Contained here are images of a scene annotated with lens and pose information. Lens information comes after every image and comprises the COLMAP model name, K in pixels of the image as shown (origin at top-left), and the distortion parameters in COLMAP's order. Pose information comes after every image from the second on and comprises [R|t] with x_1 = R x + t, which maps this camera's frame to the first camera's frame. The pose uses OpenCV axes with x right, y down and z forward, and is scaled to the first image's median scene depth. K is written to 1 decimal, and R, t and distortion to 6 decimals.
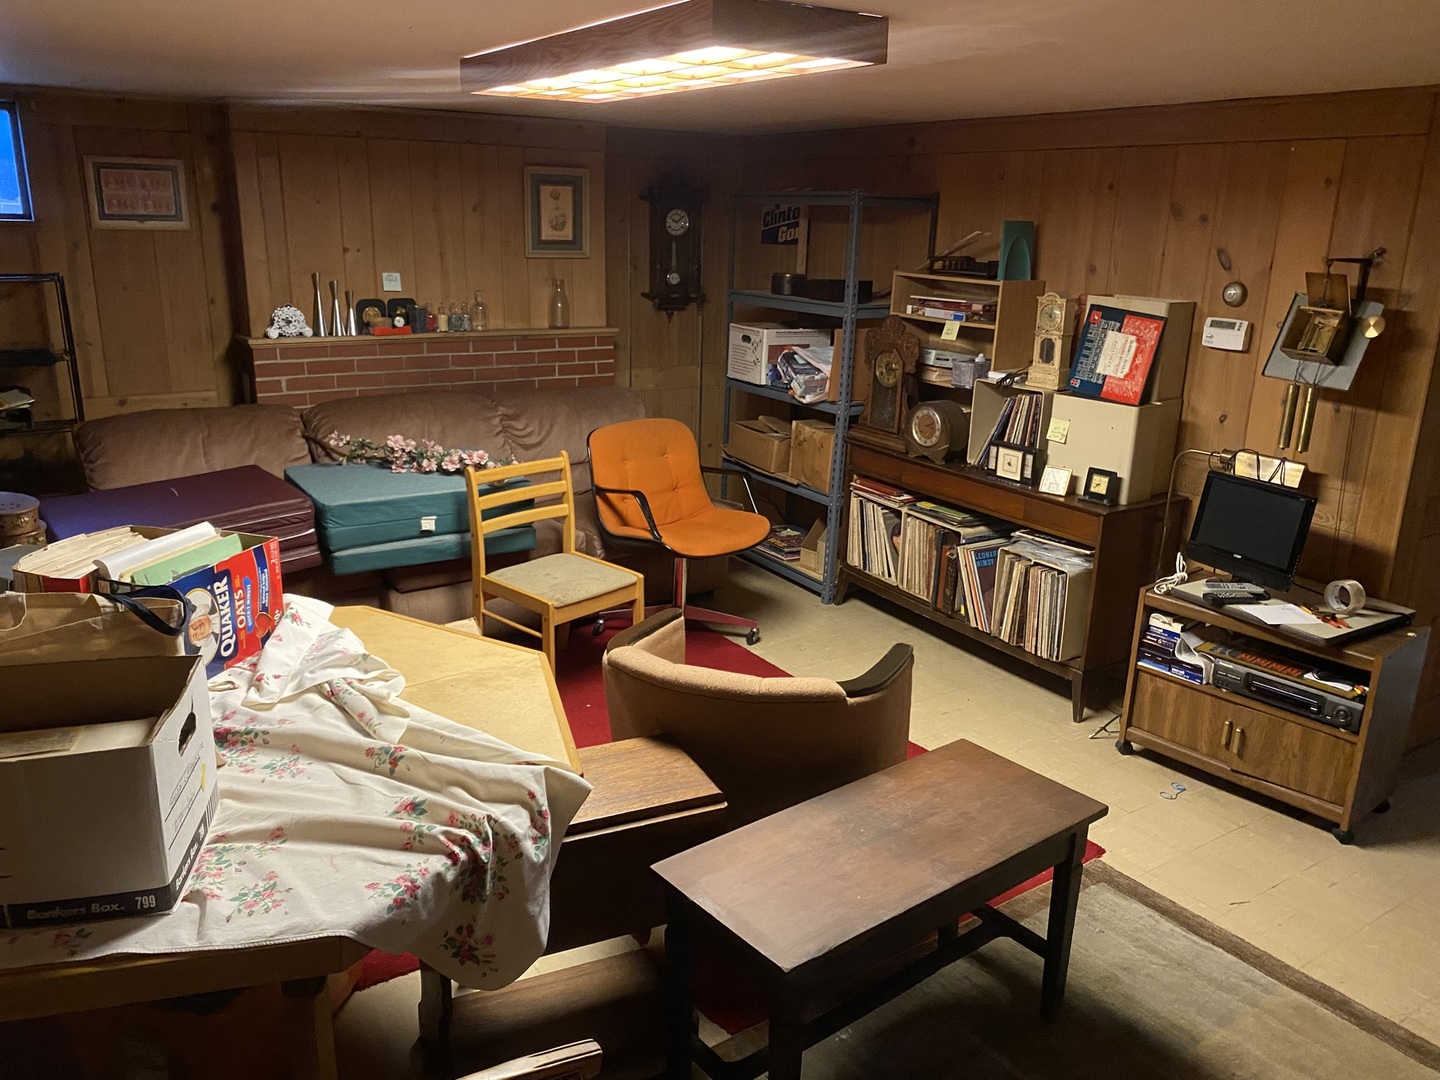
lens RADIAL K [[1108.6, 0, 718.7], [0, 1108.6, 536.3], [0, 0, 1]] dist [0.038805, -0.047183]
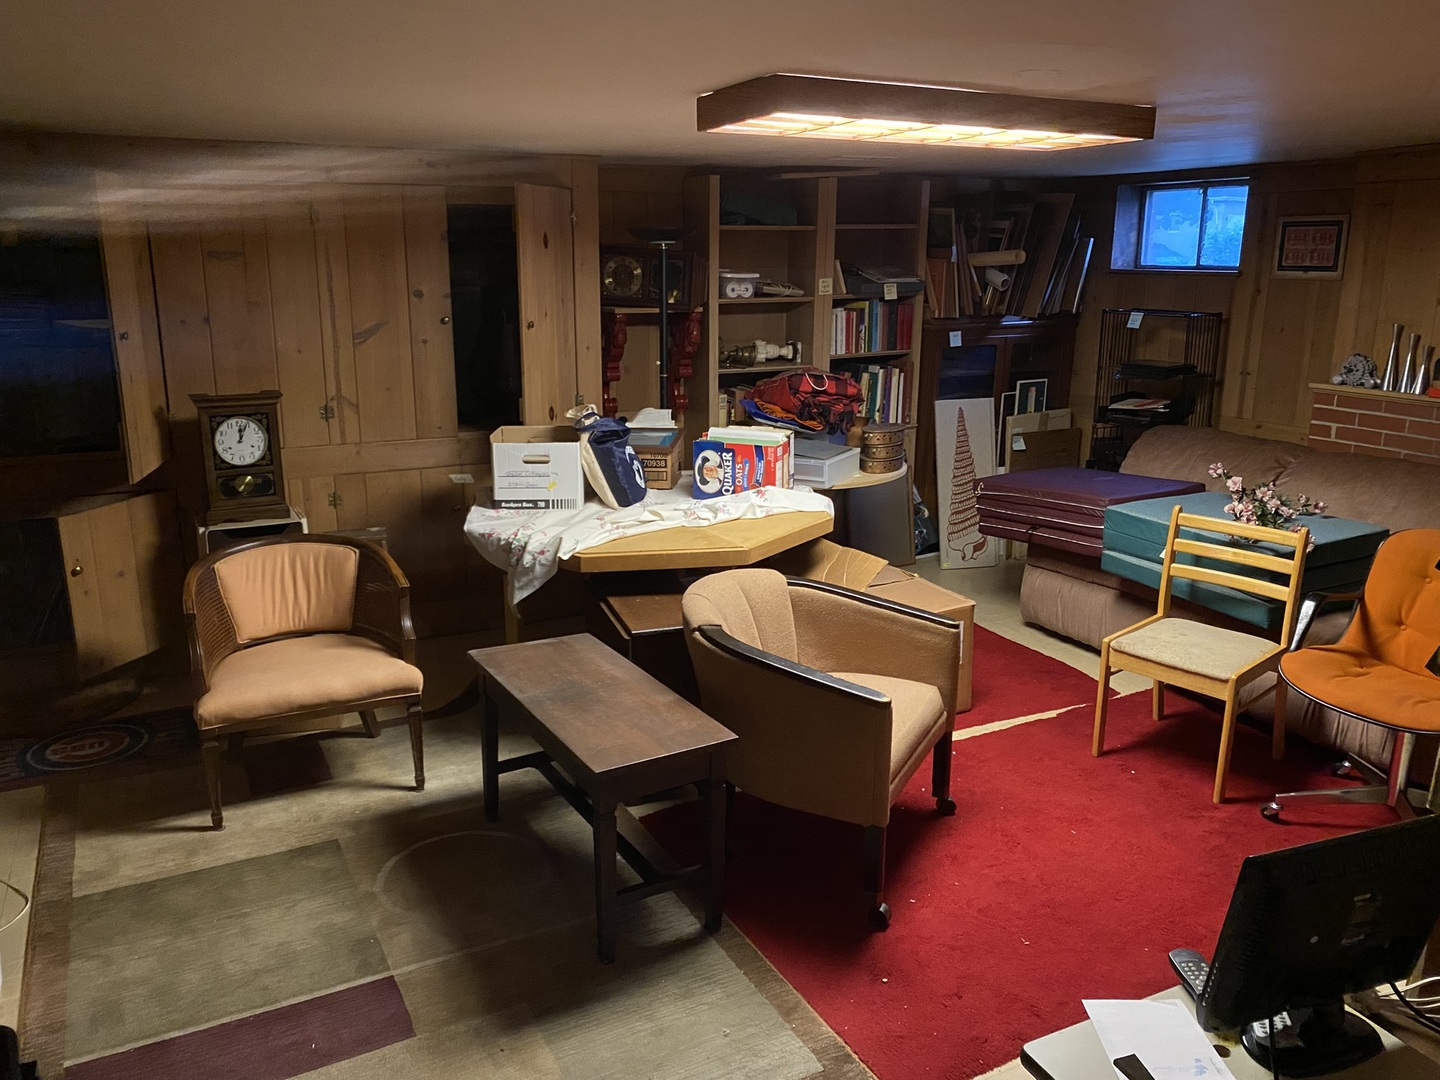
lens RADIAL K [[1108.6, 0, 718.1], [0, 1108.6, 541.3], [0, 0, 1]] dist [0.038805, -0.047183]
pose [[-0.136012, 0.221940, -0.965527, 0.708741], [-0.283381, 0.925148, 0.252578, -0.148015], [0.949313, 0.307966, -0.062938, 0.594374]]
